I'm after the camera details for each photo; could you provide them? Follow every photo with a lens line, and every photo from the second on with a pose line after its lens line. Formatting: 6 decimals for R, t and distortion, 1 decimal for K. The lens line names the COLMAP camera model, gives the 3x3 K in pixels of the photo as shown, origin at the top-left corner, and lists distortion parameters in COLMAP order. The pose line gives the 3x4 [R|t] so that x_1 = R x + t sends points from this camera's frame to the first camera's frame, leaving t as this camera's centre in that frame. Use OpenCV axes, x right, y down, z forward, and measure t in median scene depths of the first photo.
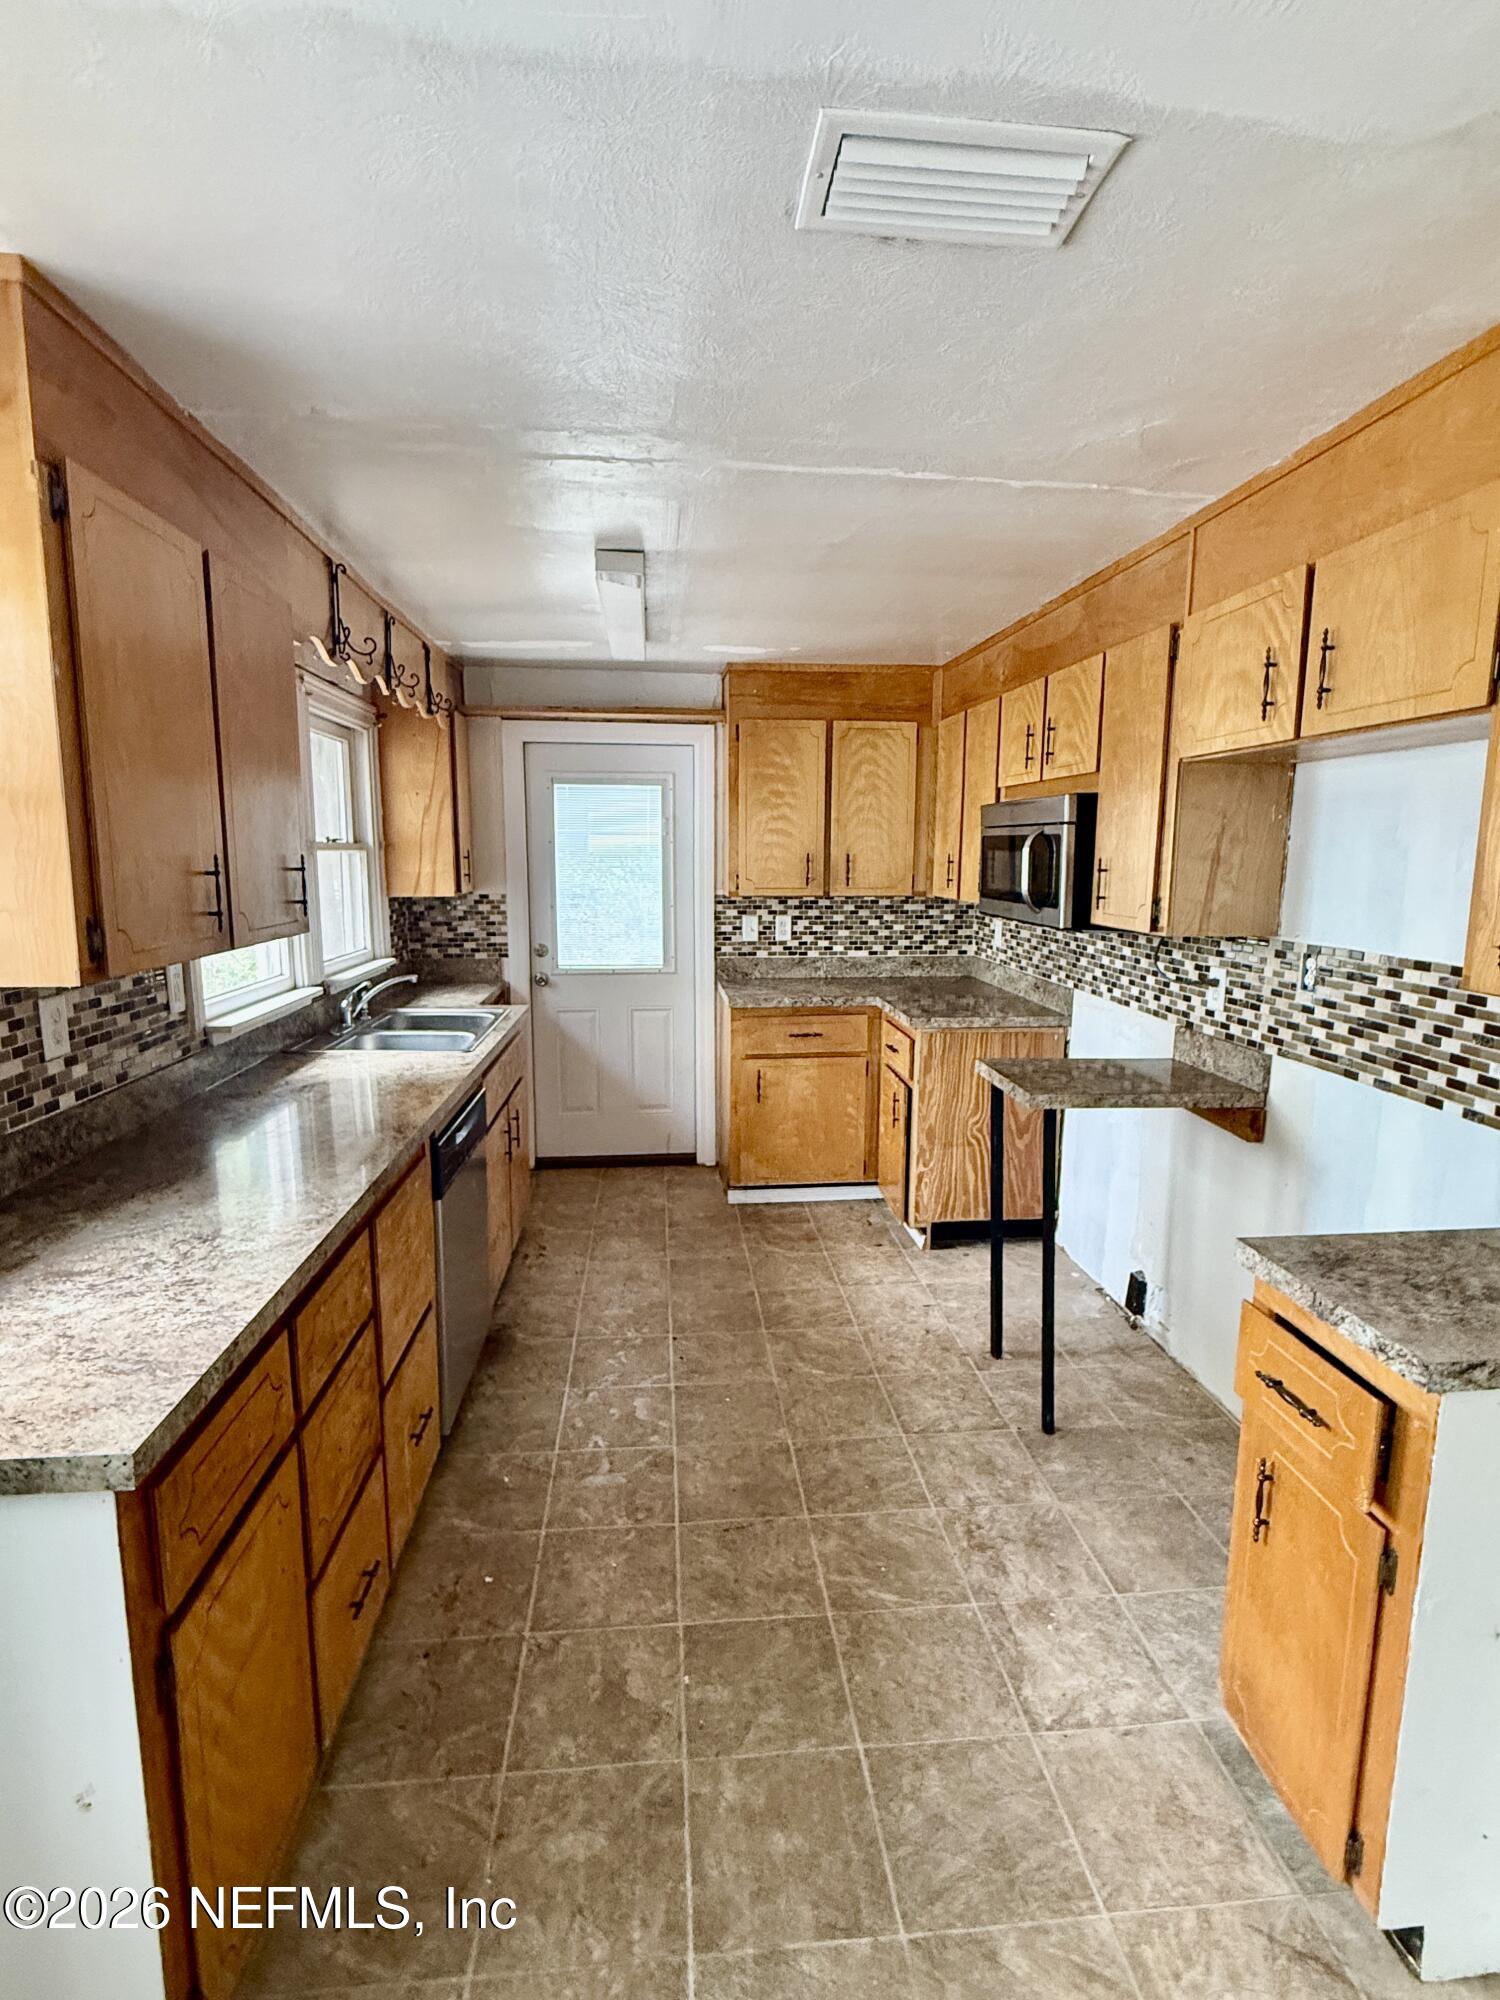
lens RADIAL K [[991.6, 0, 744.2], [0, 991.6, 995.0], [0, 0, 1]] dist [-0.002972, 0.000960]
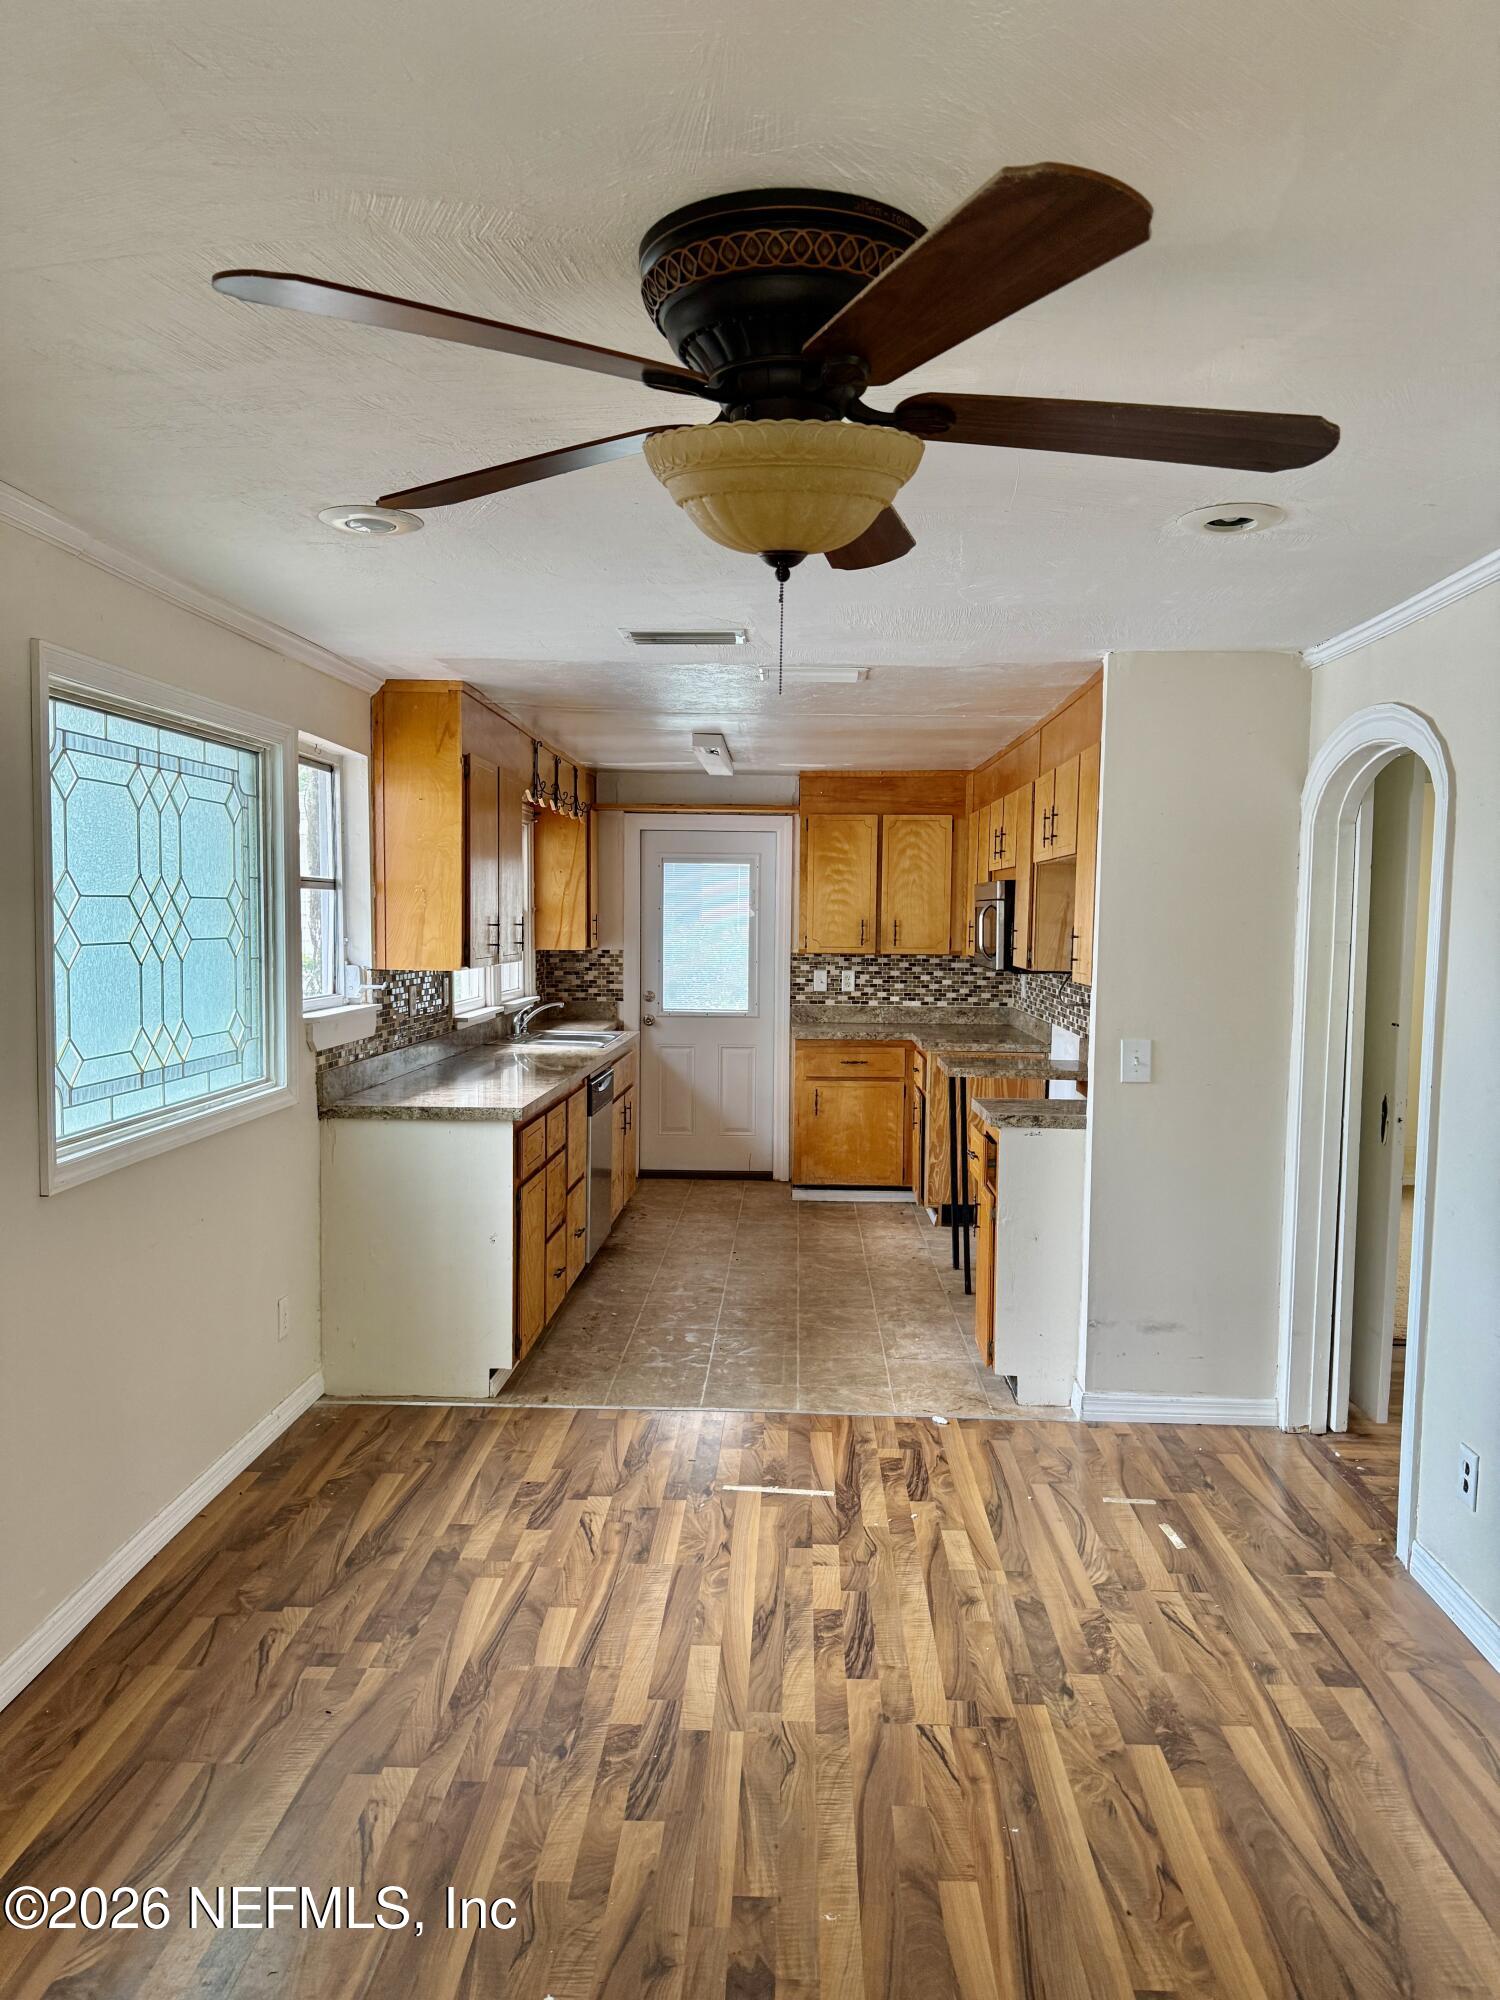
lens RADIAL K [[1395.0, 0, 751.3], [0, 1395.0, 1004.2], [0, 0, 1]] dist [0.008807, 0.000112]
pose [[0.992386, 0.014939, -0.122260, 0.218647], [-0.024973, 0.996405, -0.080952, 0.168629], [0.120611, 0.083389, 0.989191, -1.147764]]
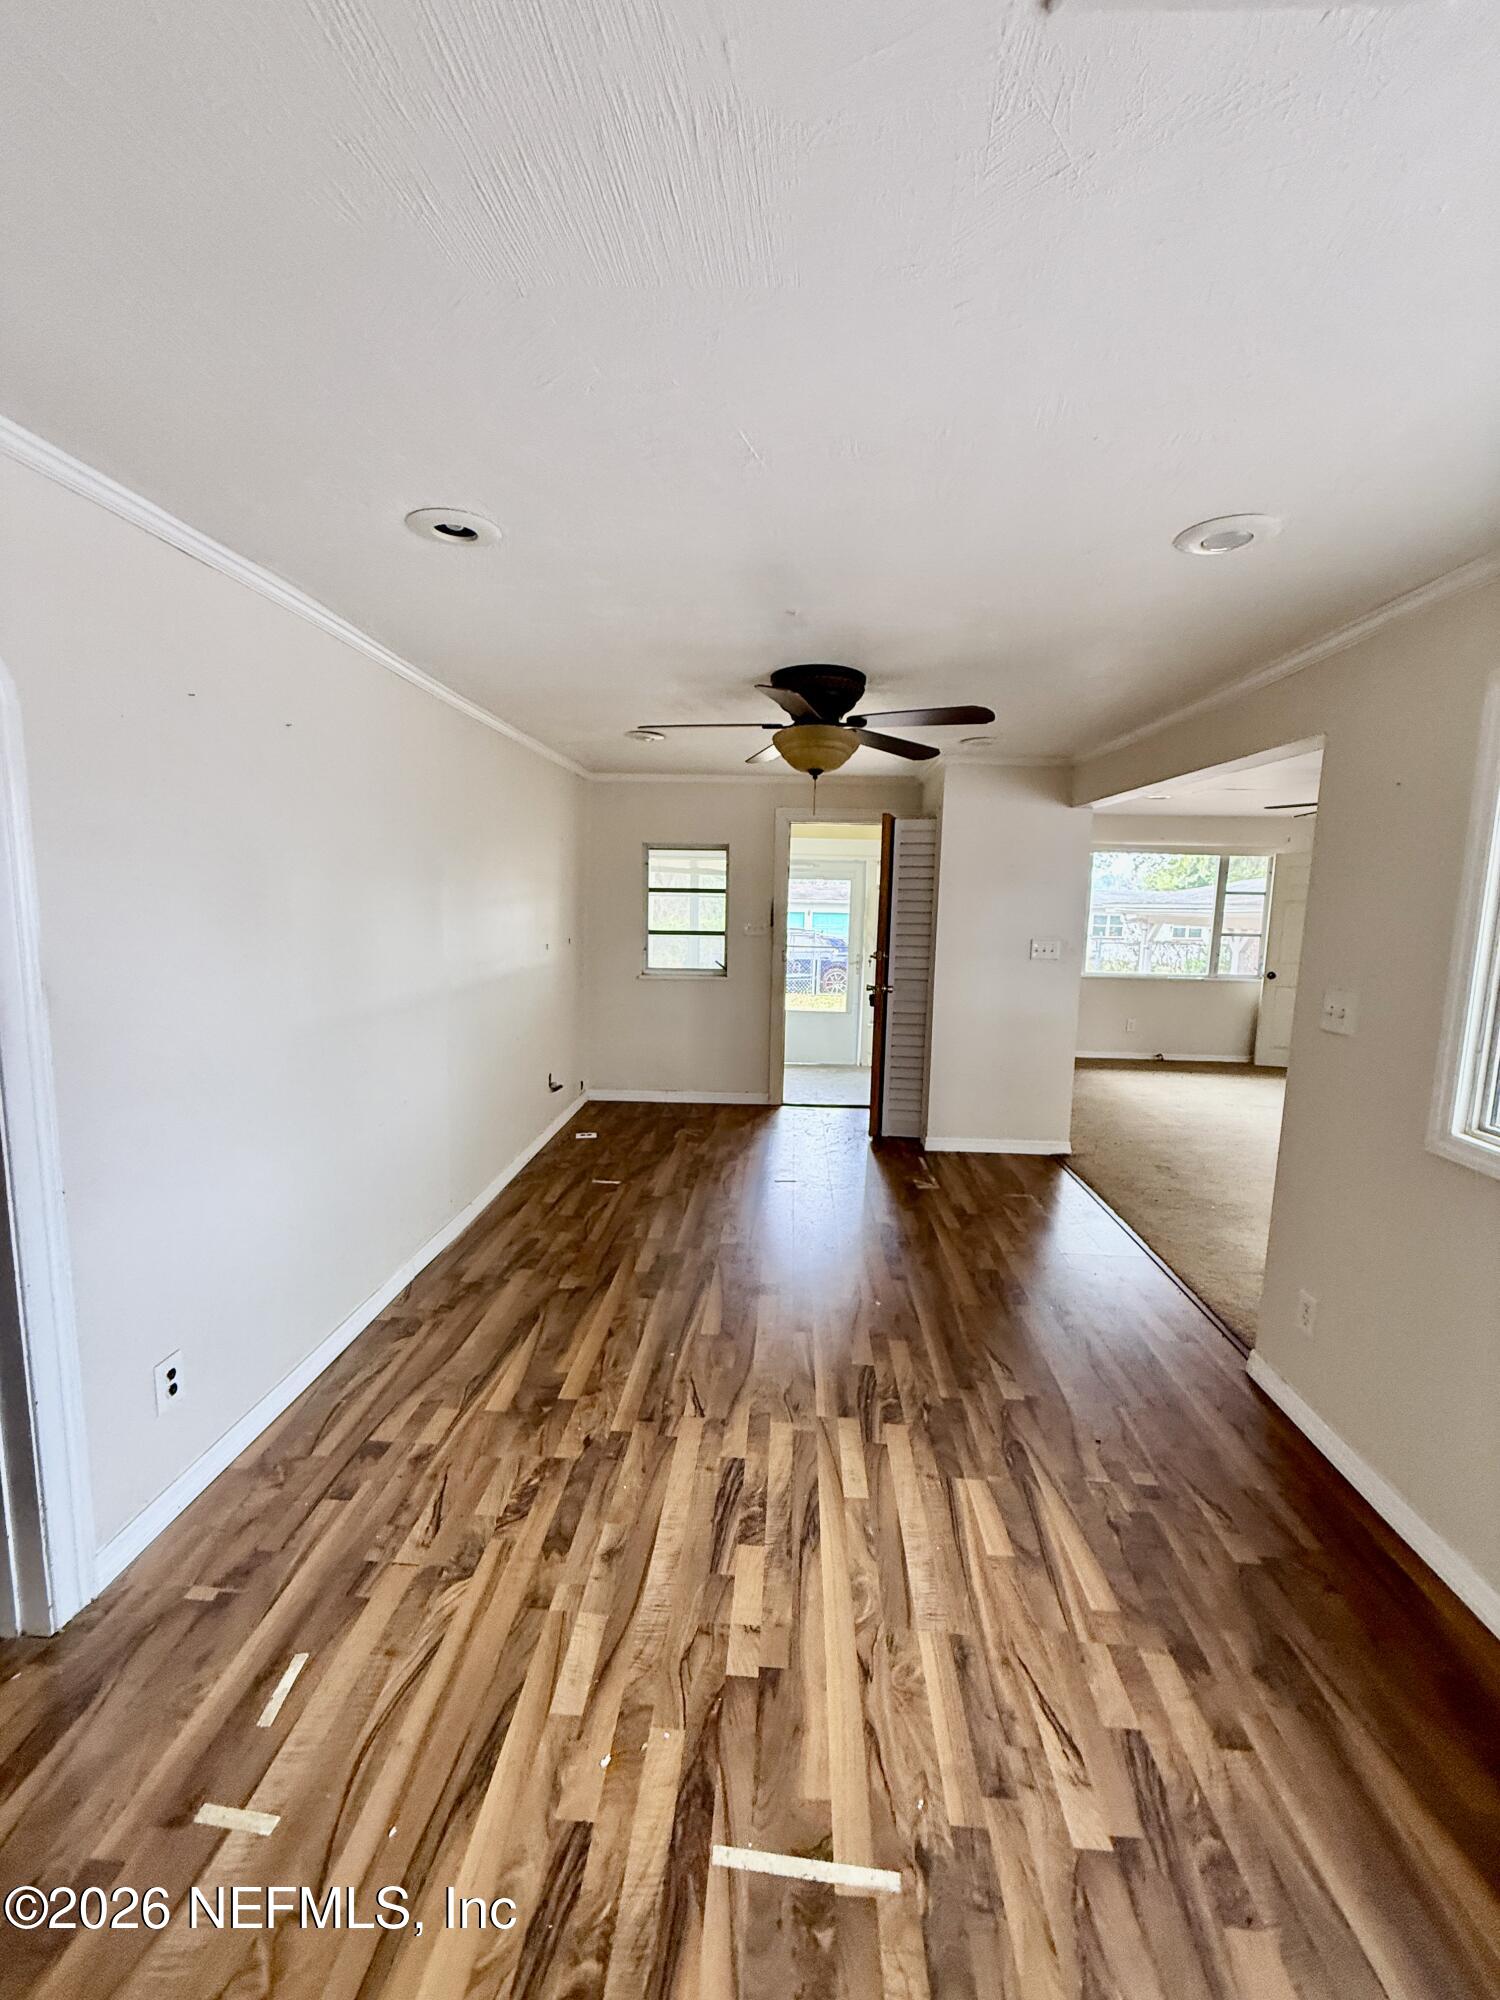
lens RADIAL K [[794.7, 0, 749.3], [0, 794.7, 996.9], [0, 0, 1]] dist [0.000483, -0.000168]
pose [[-0.988983, -0.052486, 0.138409, 0.083905], [-0.011979, 0.960340, 0.278573, -0.072496], [-0.147541, 0.273846, -0.950389, 0.500027]]
